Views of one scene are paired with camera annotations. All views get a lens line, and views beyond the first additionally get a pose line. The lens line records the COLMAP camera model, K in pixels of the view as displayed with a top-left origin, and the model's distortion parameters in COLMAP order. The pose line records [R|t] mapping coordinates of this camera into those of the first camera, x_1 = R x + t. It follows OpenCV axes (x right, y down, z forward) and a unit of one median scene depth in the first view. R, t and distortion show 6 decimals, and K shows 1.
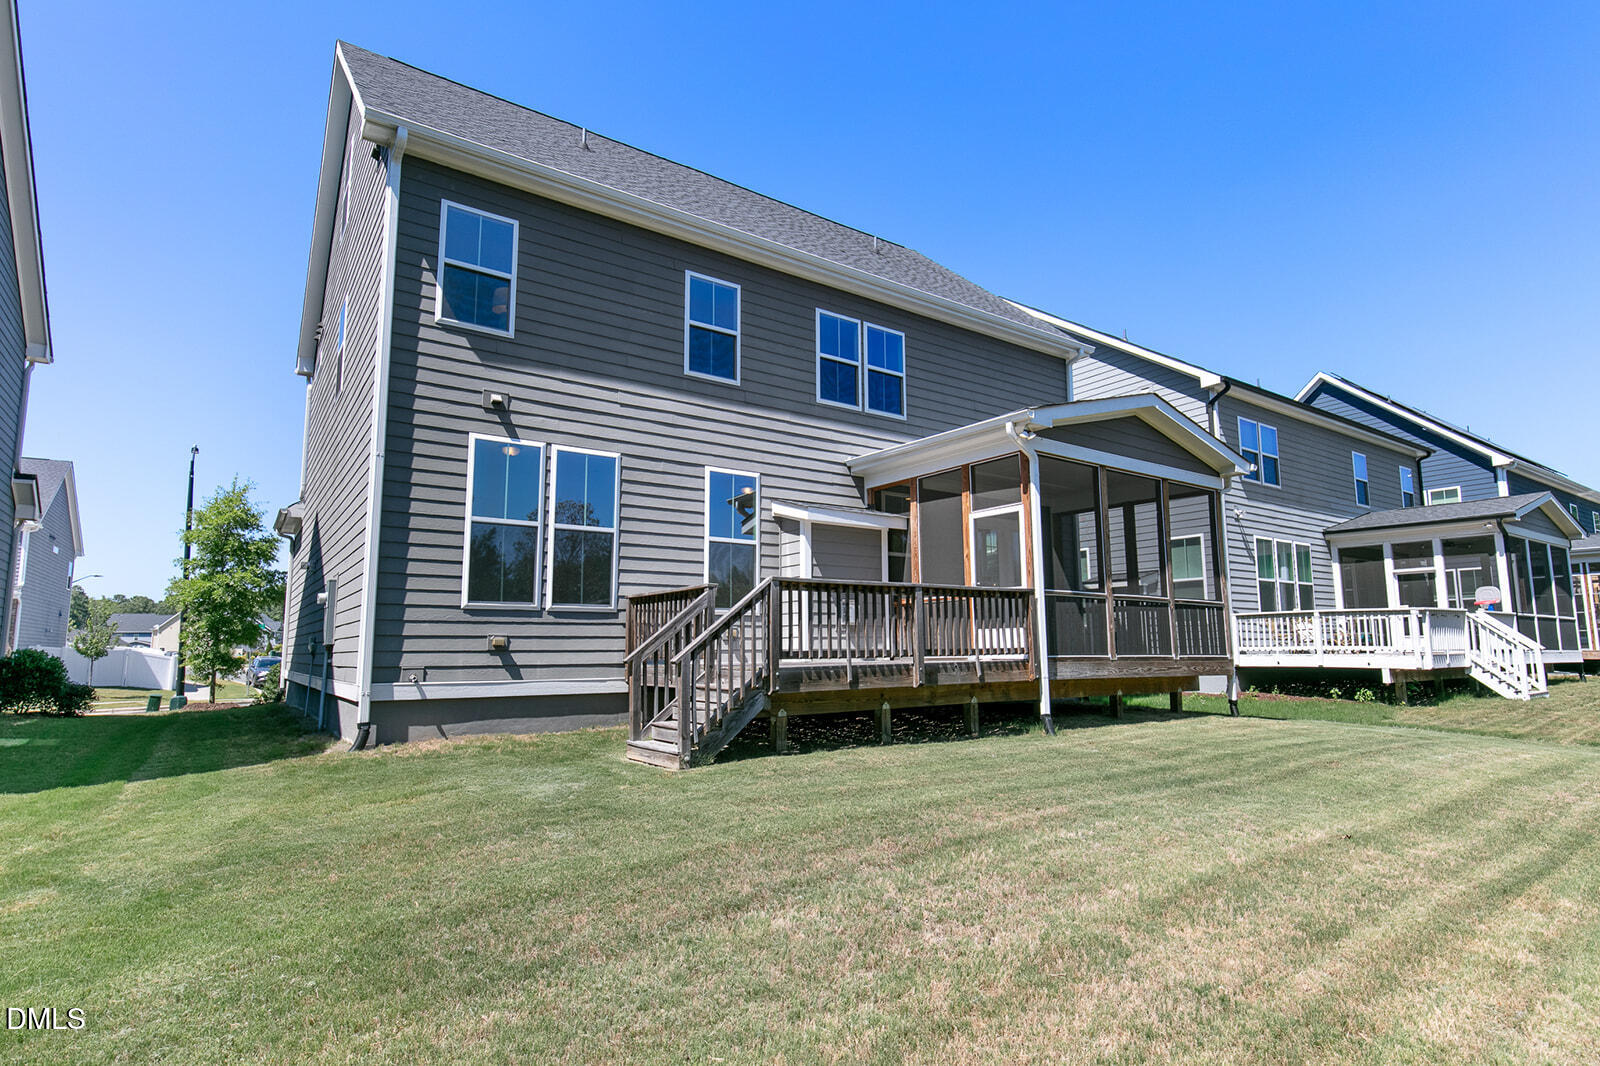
lens RADIAL K [[828.6, 0, 805.5], [0, 828.6, 536.5], [0, 0, 1]] dist [0.002245, 0.000932]
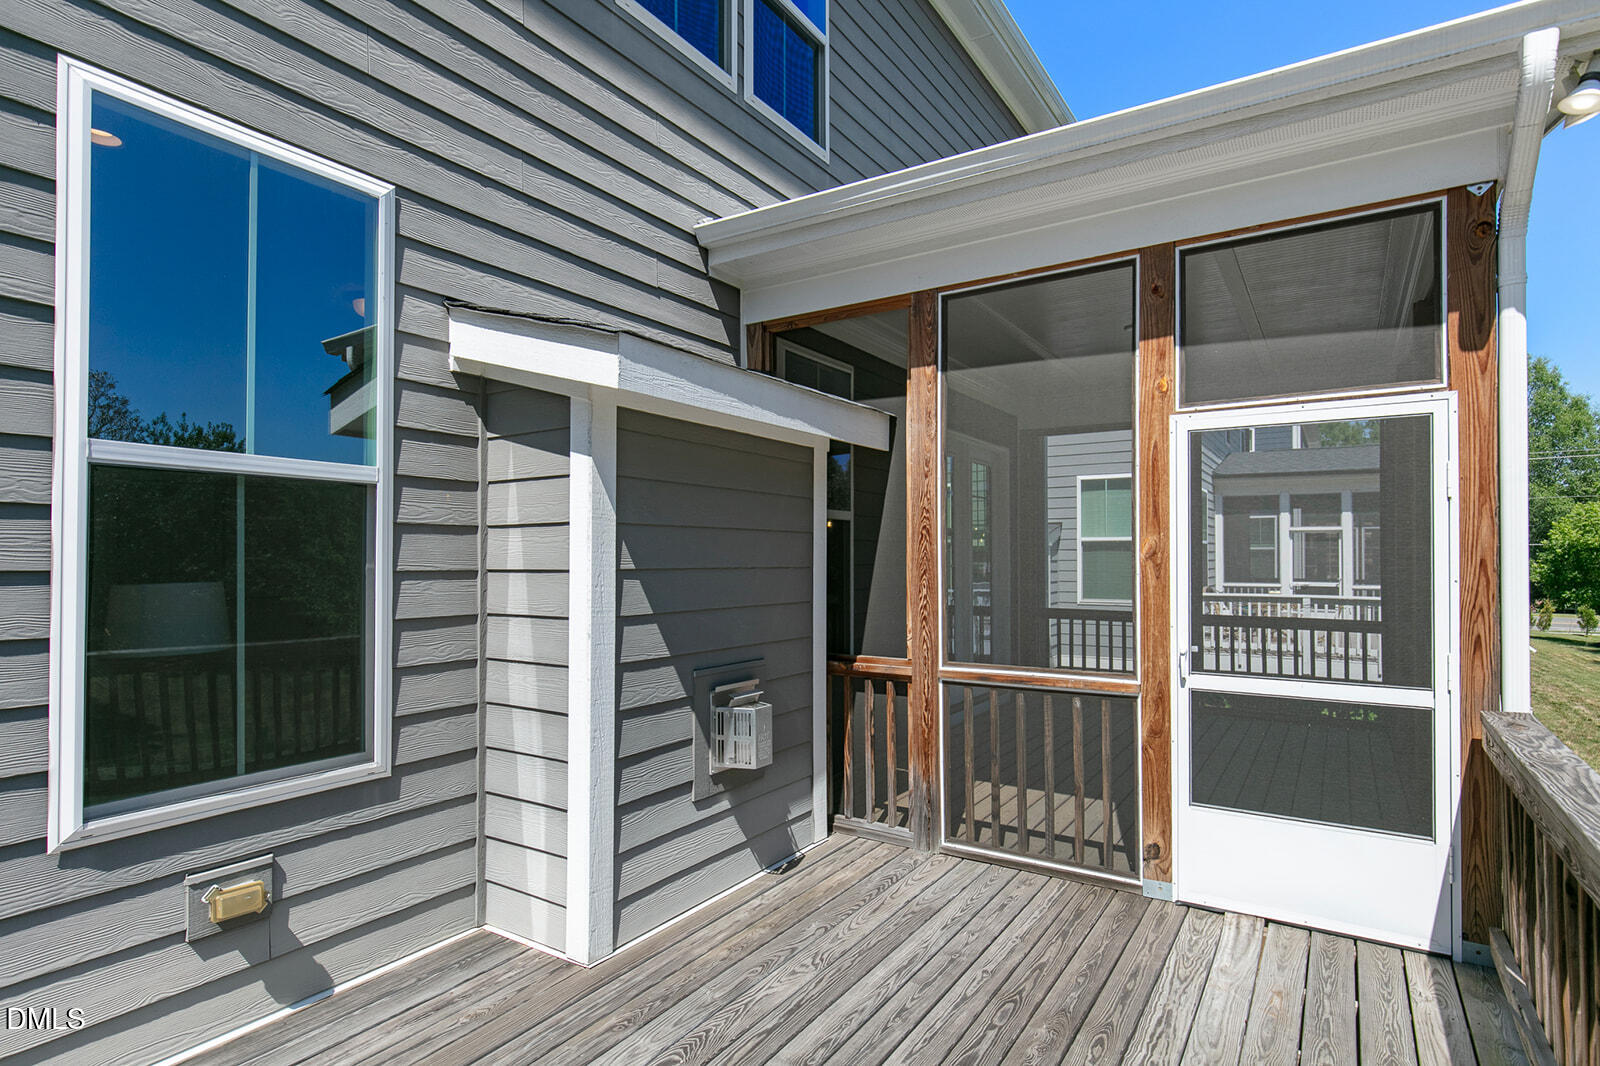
lens RADIAL K [[828.6, 0, 807.8], [0, 828.6, 535.2], [0, 0, 1]] dist [0.002245, 0.000932]
pose [[0.930490, 0.016277, 0.365956, -0.031595], [-0.055564, 0.993724, 0.097080, -0.005604], [-0.362079, -0.110666, 0.925555, 0.751433]]
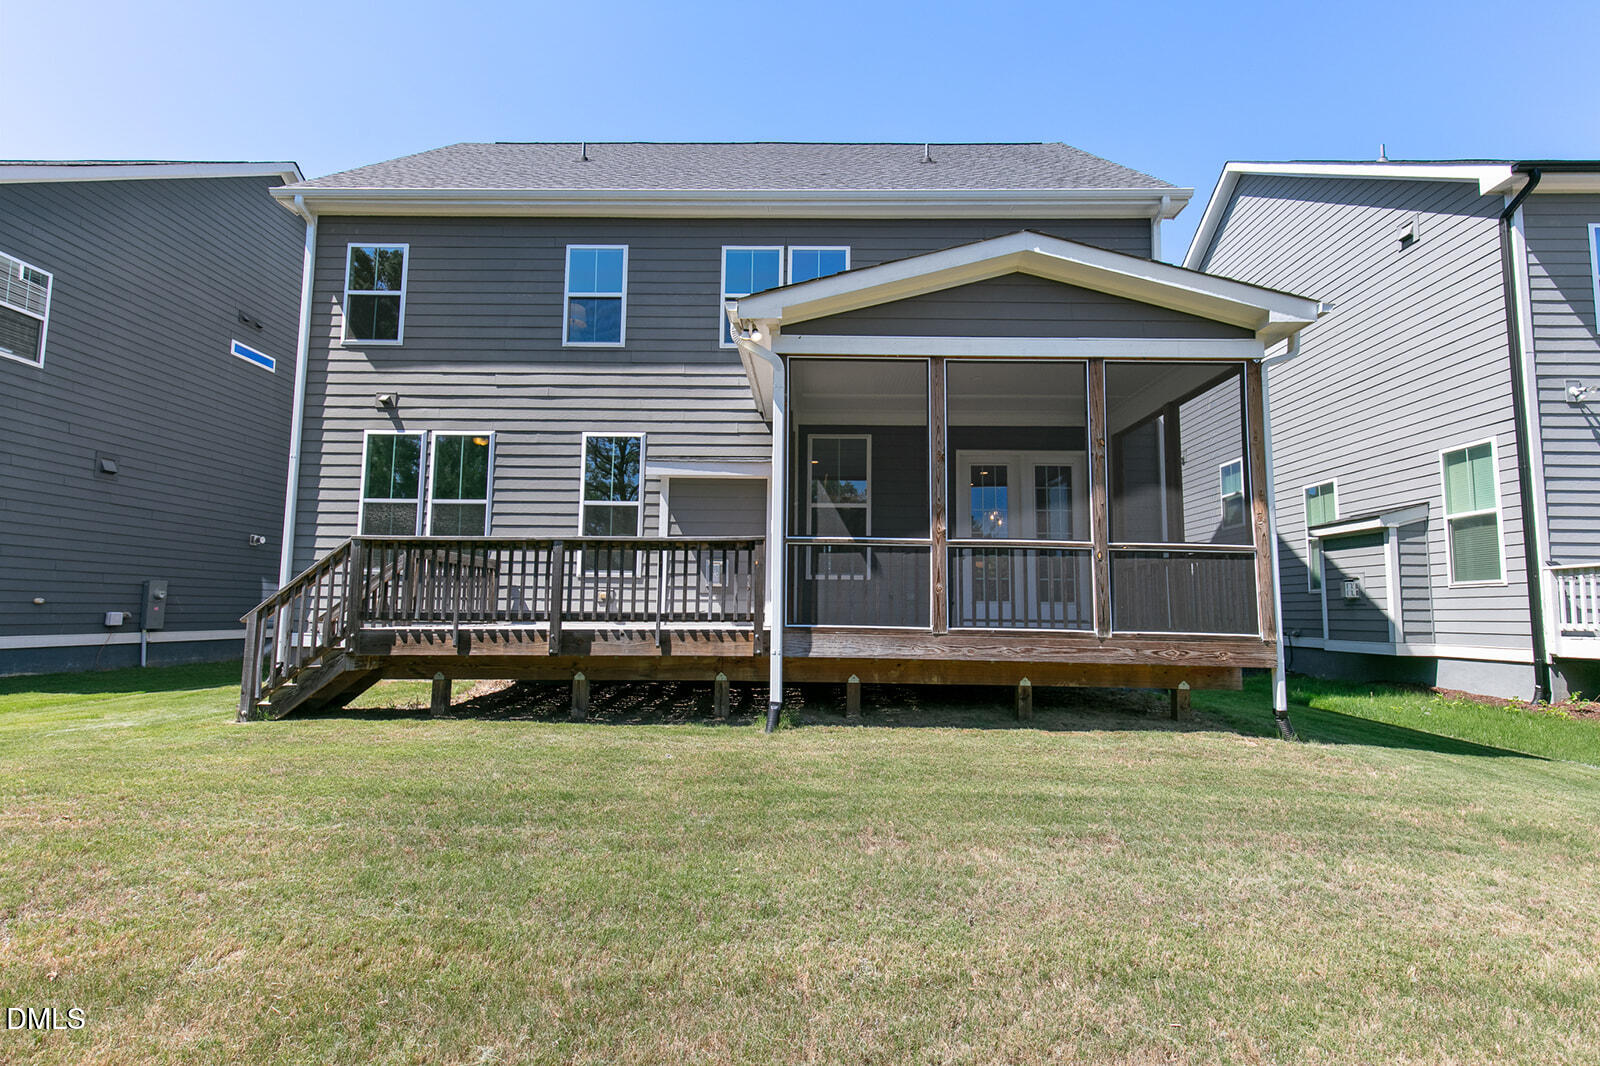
lens RADIAL K [[726.4, 0, 804.7], [0, 726.4, 539.6], [0, 0, 1]] dist [0.008990, 0.000401]
pose [[0.805612, -0.043792, -0.590823, 0.622538], [0.064441, 0.997825, 0.013909, 0.051979], [0.588928, -0.049278, 0.806682, 0.429323]]
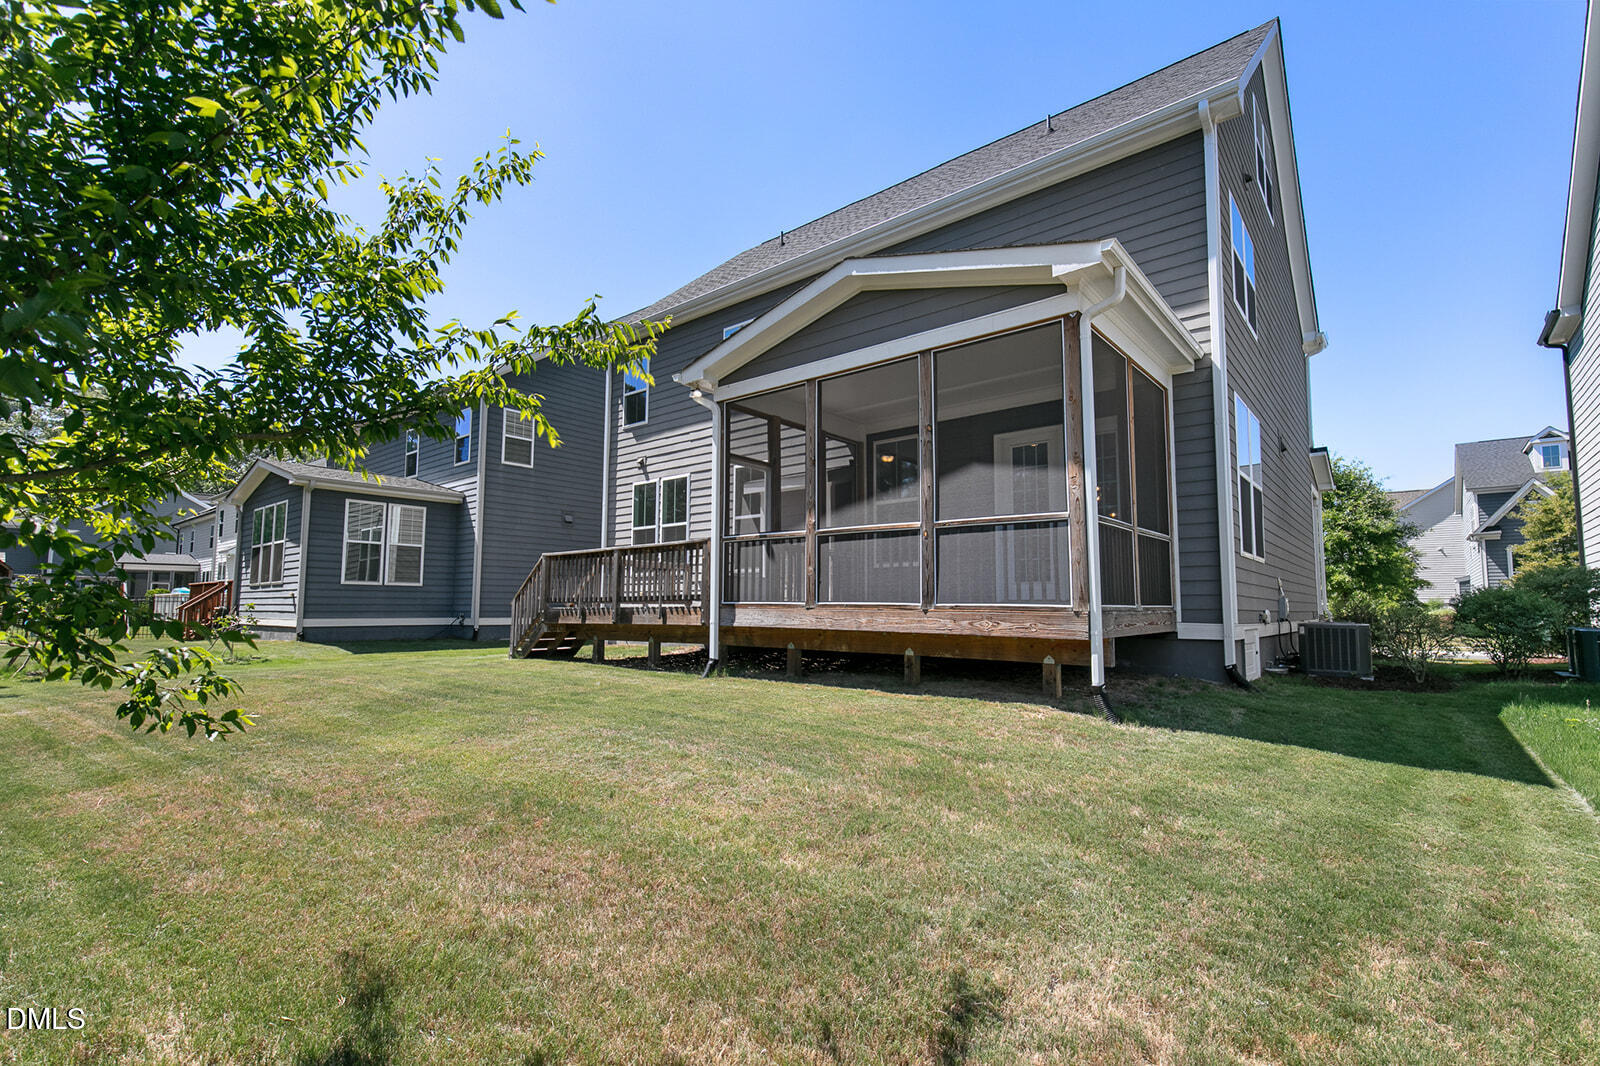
lens RADIAL K [[726.4, 0, 801.0], [0, 726.4, 534.7], [0, 0, 1]] dist [0.008990, 0.000401]
pose [[0.251862, -0.090079, -0.963562, 1.055463], [0.127722, 0.990043, -0.059170, 0.113618], [0.959298, -0.108166, 0.260859, 0.777649]]
